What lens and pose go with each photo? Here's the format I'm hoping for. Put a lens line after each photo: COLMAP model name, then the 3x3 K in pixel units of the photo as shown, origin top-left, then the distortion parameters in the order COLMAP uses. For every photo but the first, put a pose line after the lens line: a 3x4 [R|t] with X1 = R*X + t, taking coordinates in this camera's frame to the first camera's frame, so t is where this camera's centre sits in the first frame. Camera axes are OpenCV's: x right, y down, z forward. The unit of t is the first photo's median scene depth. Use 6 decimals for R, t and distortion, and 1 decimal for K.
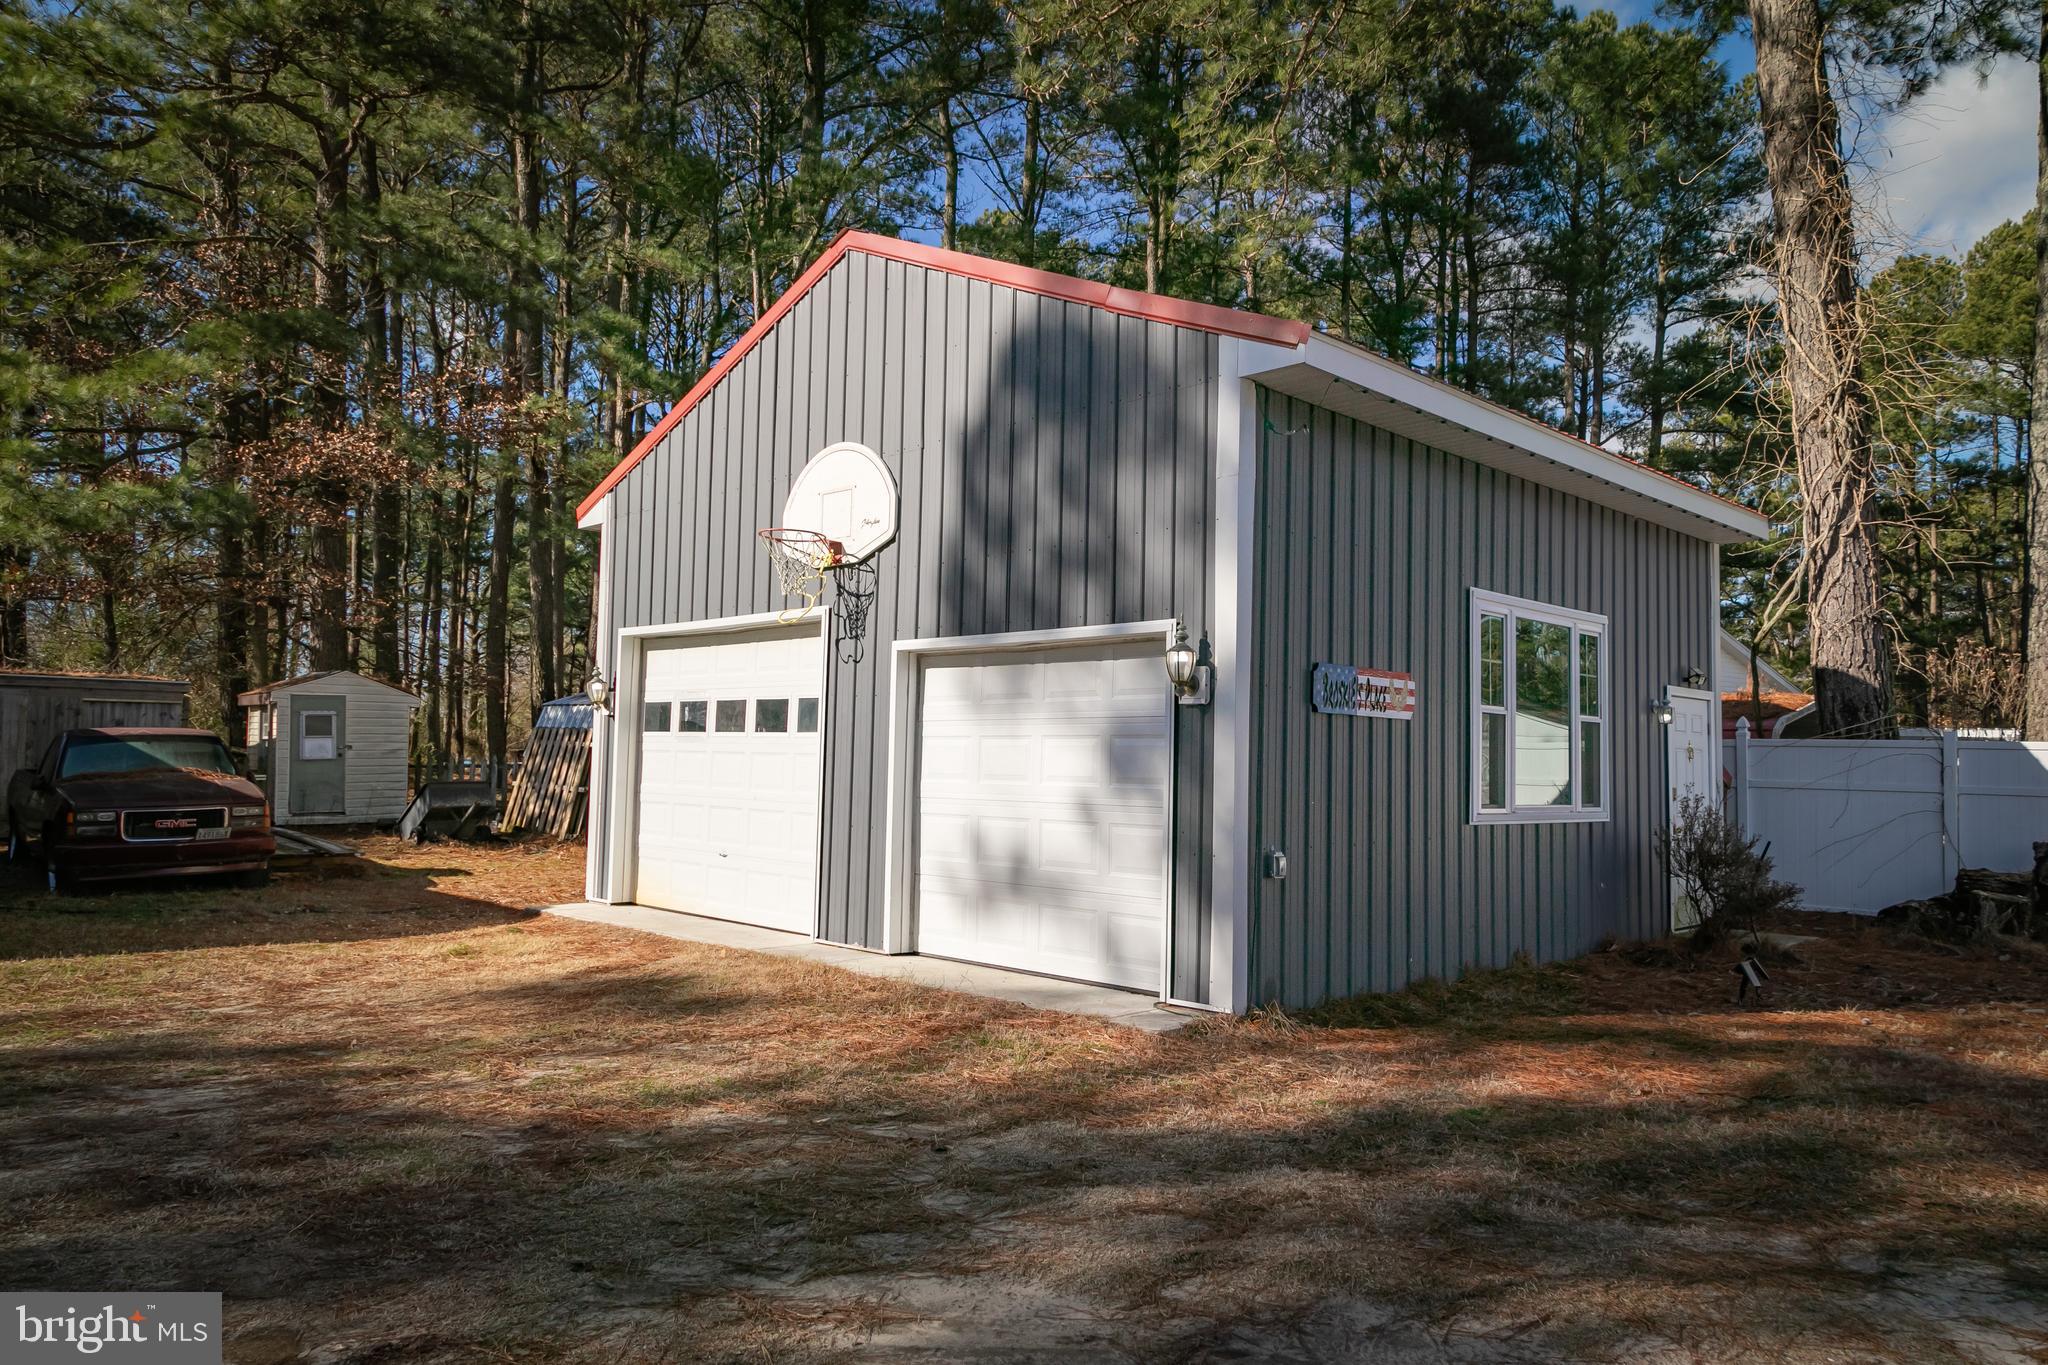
lens RADIAL K [[1361.3, 0, 1024.0], [0, 1361.3, 682.5], [0, 0, 1]] dist [0.008535, 0.000937]
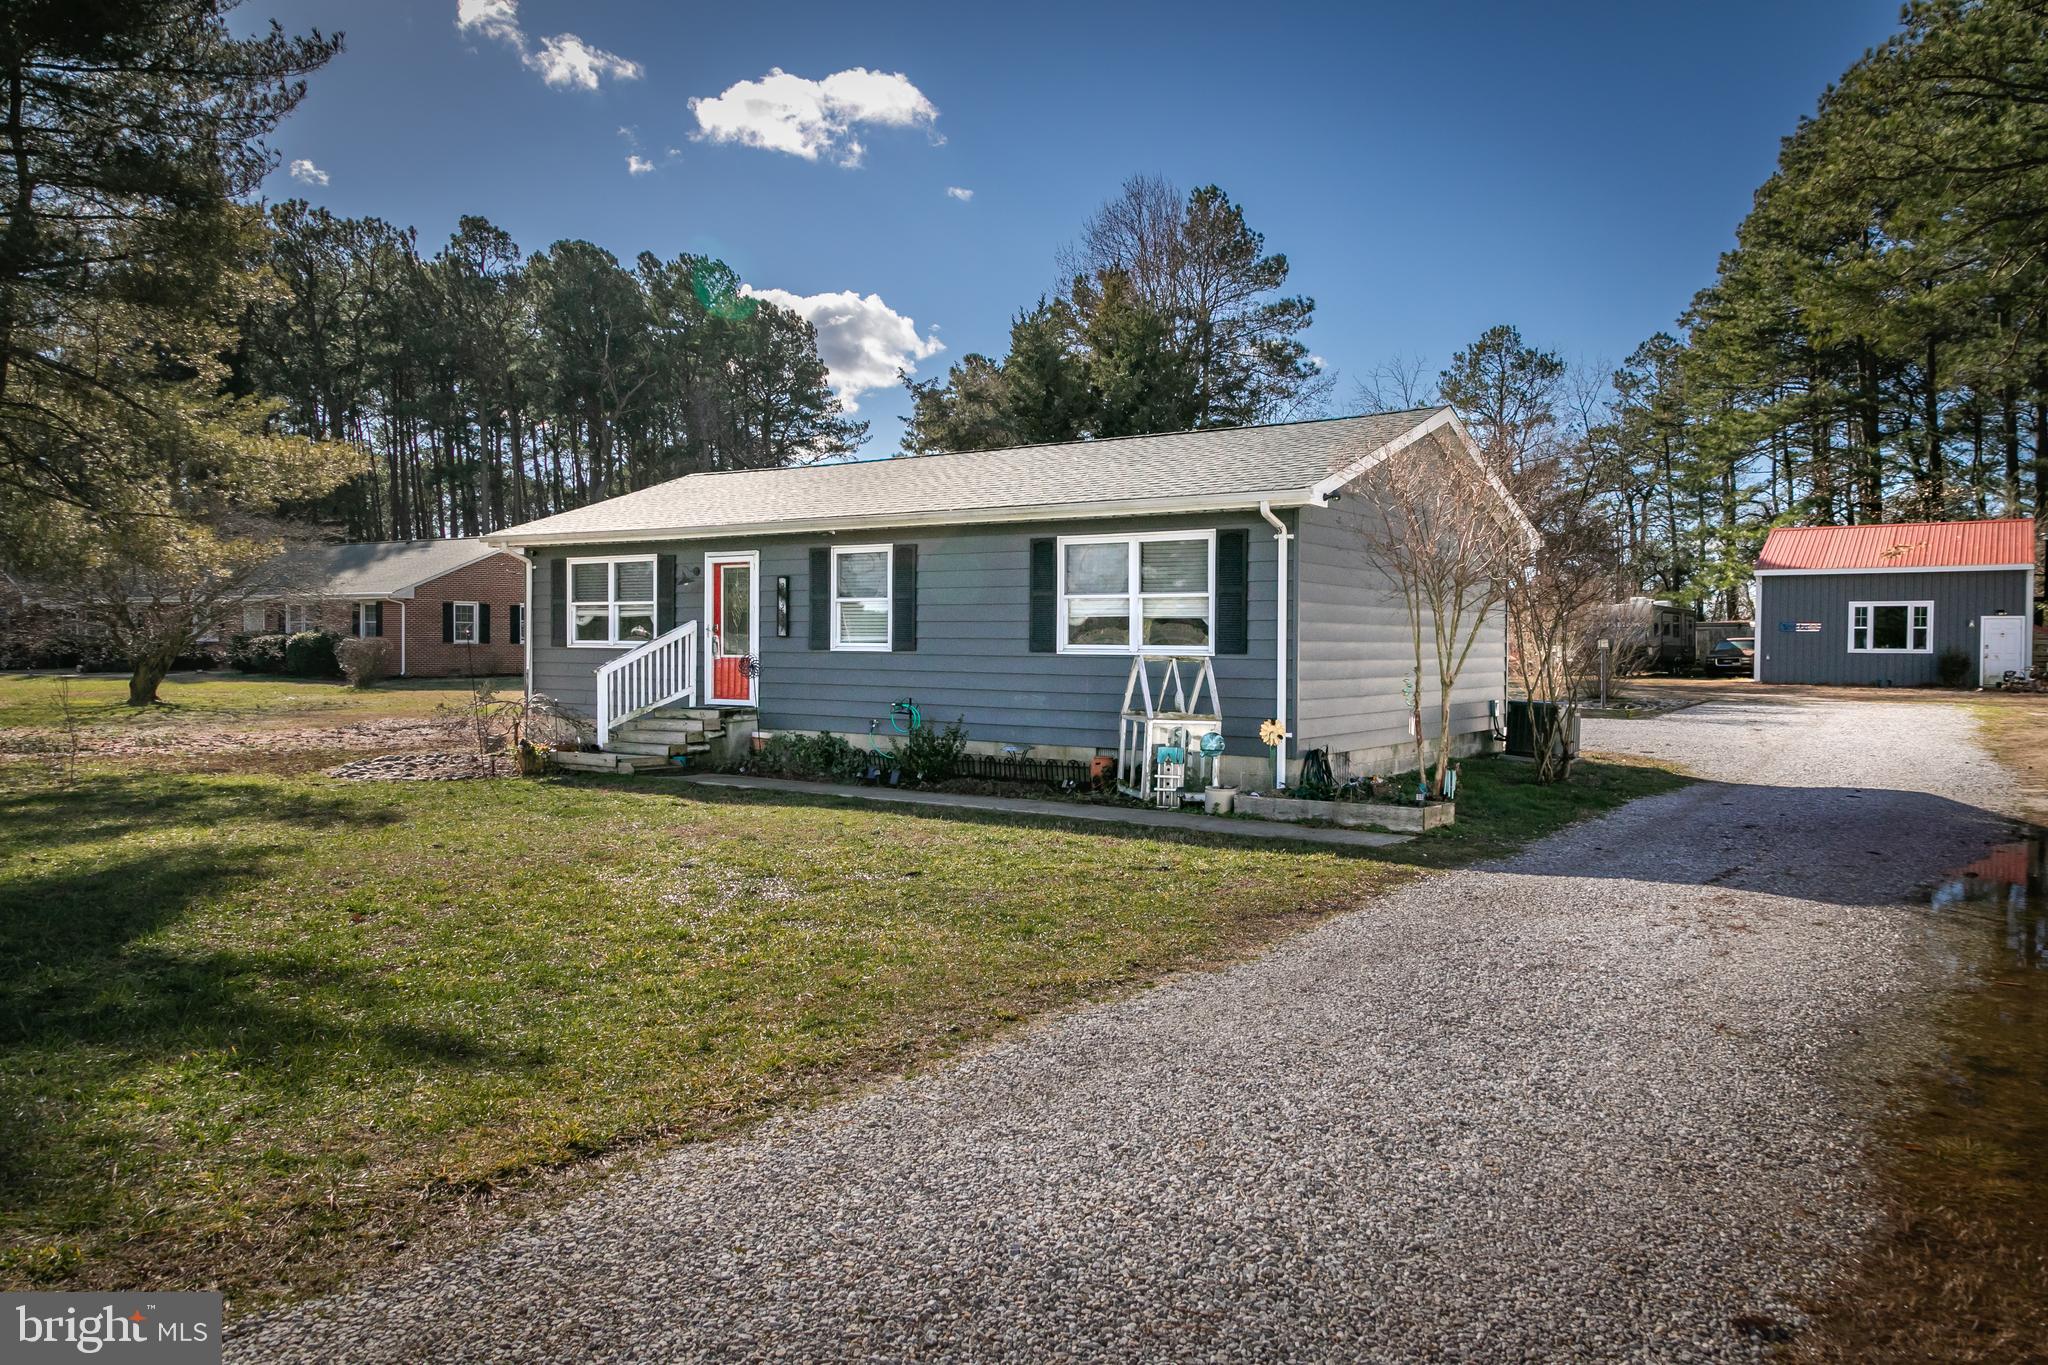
lens RADIAL K [[1420.7, 0, 1024.0], [0, 1420.7, 682.5], [0, 0, 1]] dist [0.016071, 0.003881]
pose [[0.180418, 0.007263, -0.983563, 3.668604], [0.054195, 0.998380, 0.017314, -0.025107], [0.982096, -0.056428, 0.179732, -2.108981]]
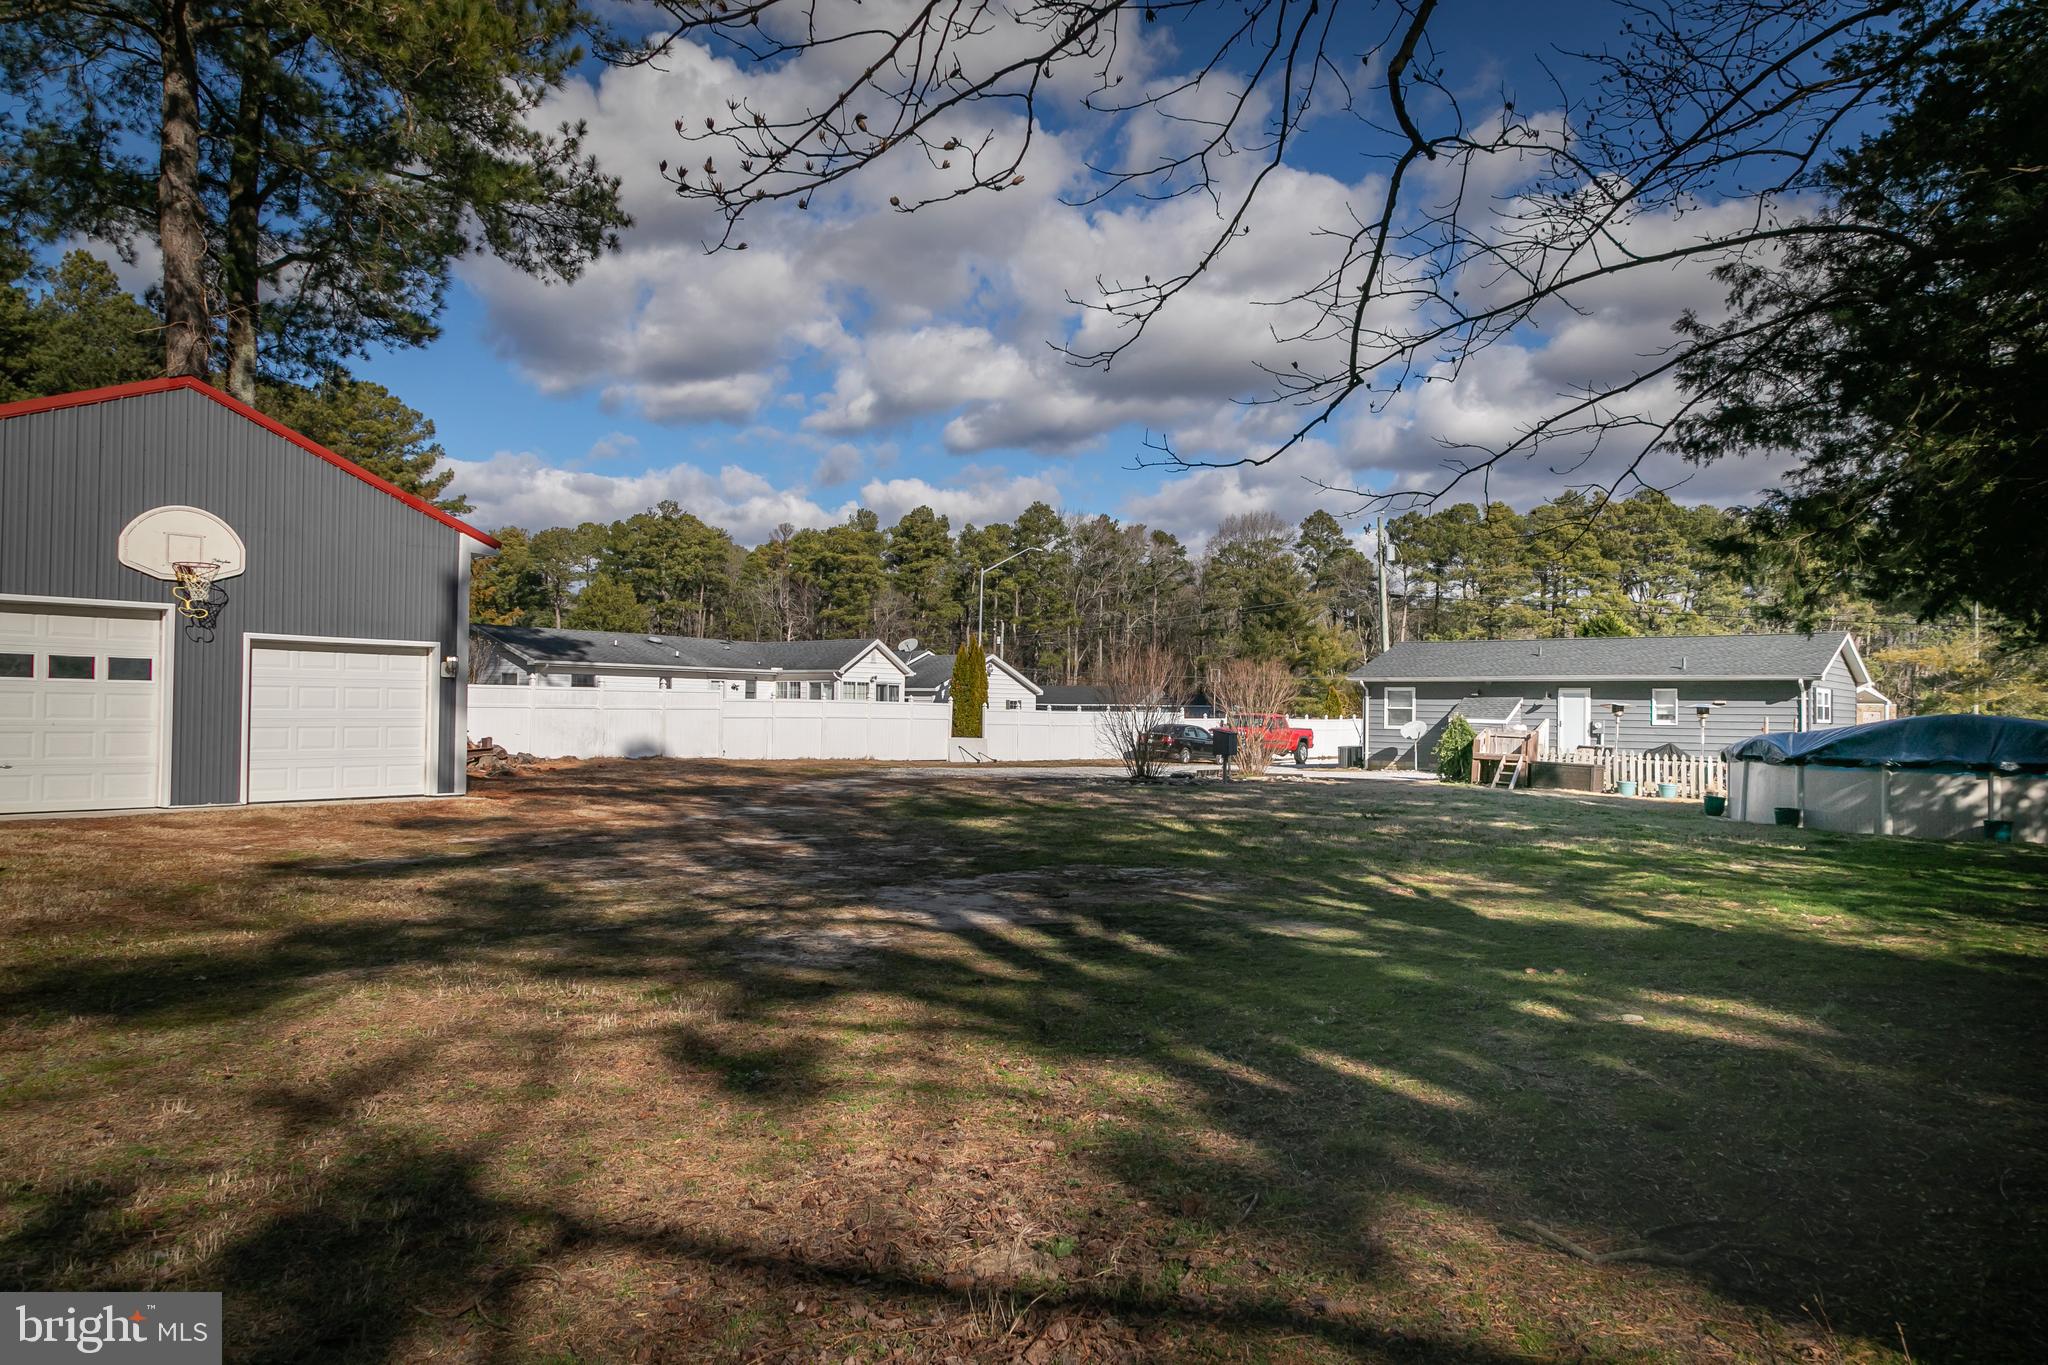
lens RADIAL K [[1361.3, 0, 1024.0], [0, 1361.3, 682.5], [0, 0, 1]] dist [0.008535, 0.000937]
pose [[-0.082349, 0.005911, 0.996586, -1.607876], [-0.069600, 0.997507, -0.011668, -0.012334], [-0.994170, -0.070324, -0.081732, 0.094922]]
